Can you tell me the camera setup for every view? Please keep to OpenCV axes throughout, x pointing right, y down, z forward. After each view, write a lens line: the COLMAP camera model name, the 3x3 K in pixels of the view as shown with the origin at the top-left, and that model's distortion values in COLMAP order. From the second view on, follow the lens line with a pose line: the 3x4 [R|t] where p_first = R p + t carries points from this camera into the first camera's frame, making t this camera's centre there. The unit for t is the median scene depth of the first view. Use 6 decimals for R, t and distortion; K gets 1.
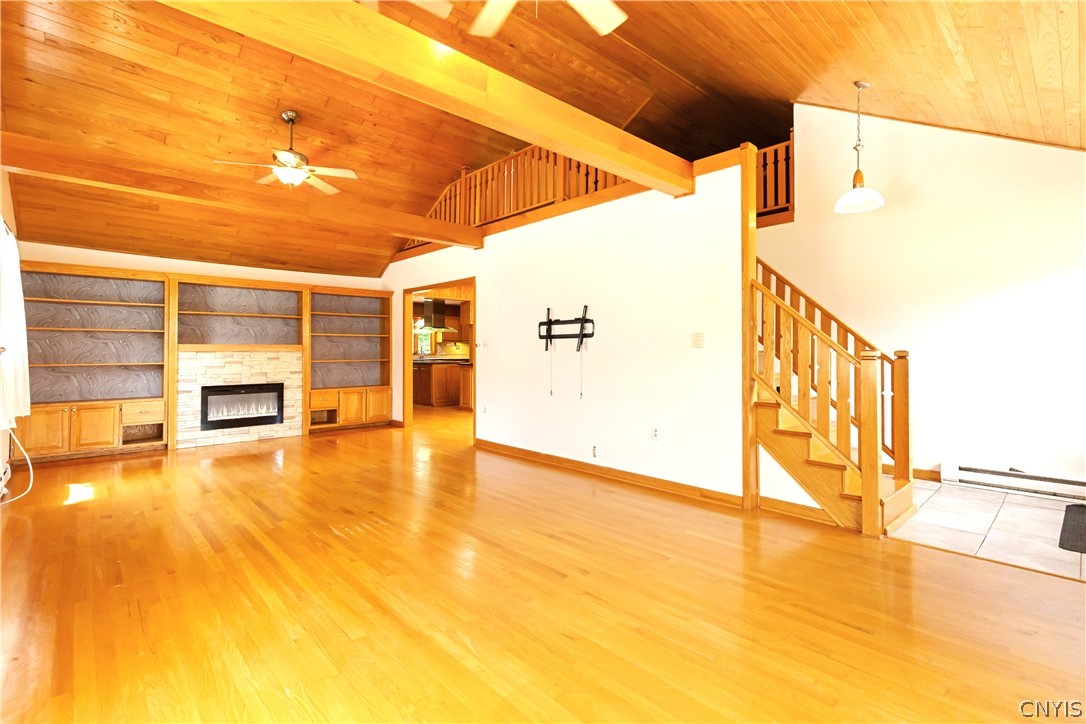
lens RADIAL K [[489.3, 0, 553.2], [0, 489.3, 342.9], [0, 0, 1]] dist [0.004249, -0.000882]
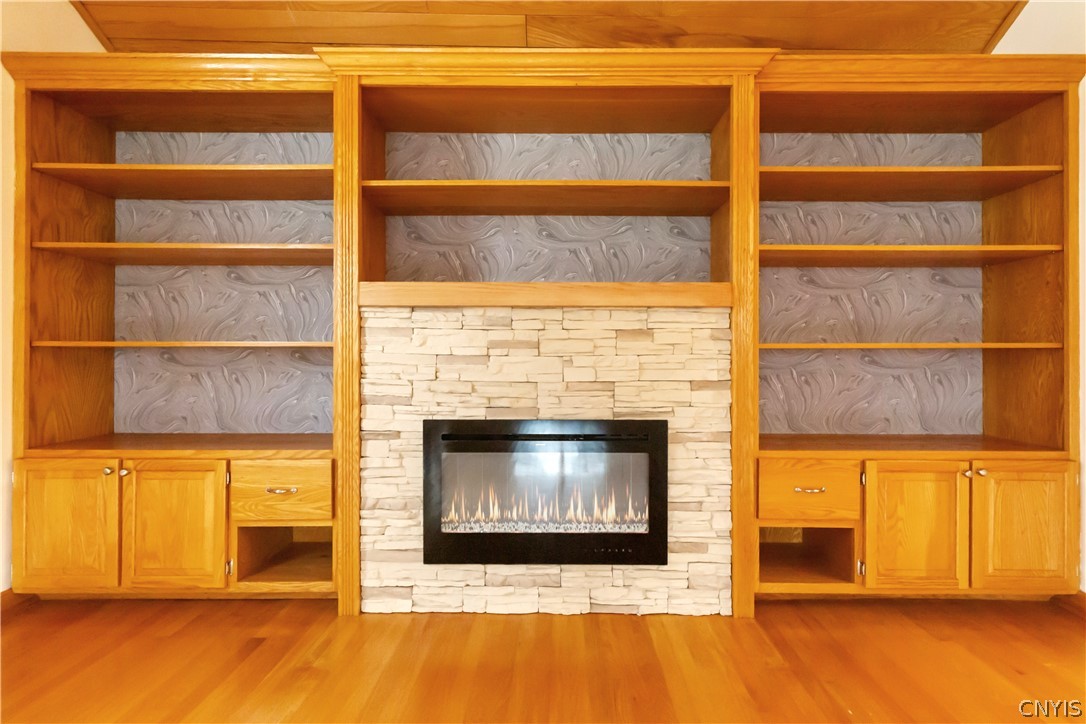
lens RADIAL K [[489.3, 0, 546.2], [0, 489.3, 352.7], [0, 0, 1]] dist [0.004249, -0.000882]
pose [[0.698512, 0.001007, -0.715598, -0.412789], [0.009513, 0.999898, 0.010694, 0.040829], [0.715535, -0.014277, 0.698431, 0.781761]]
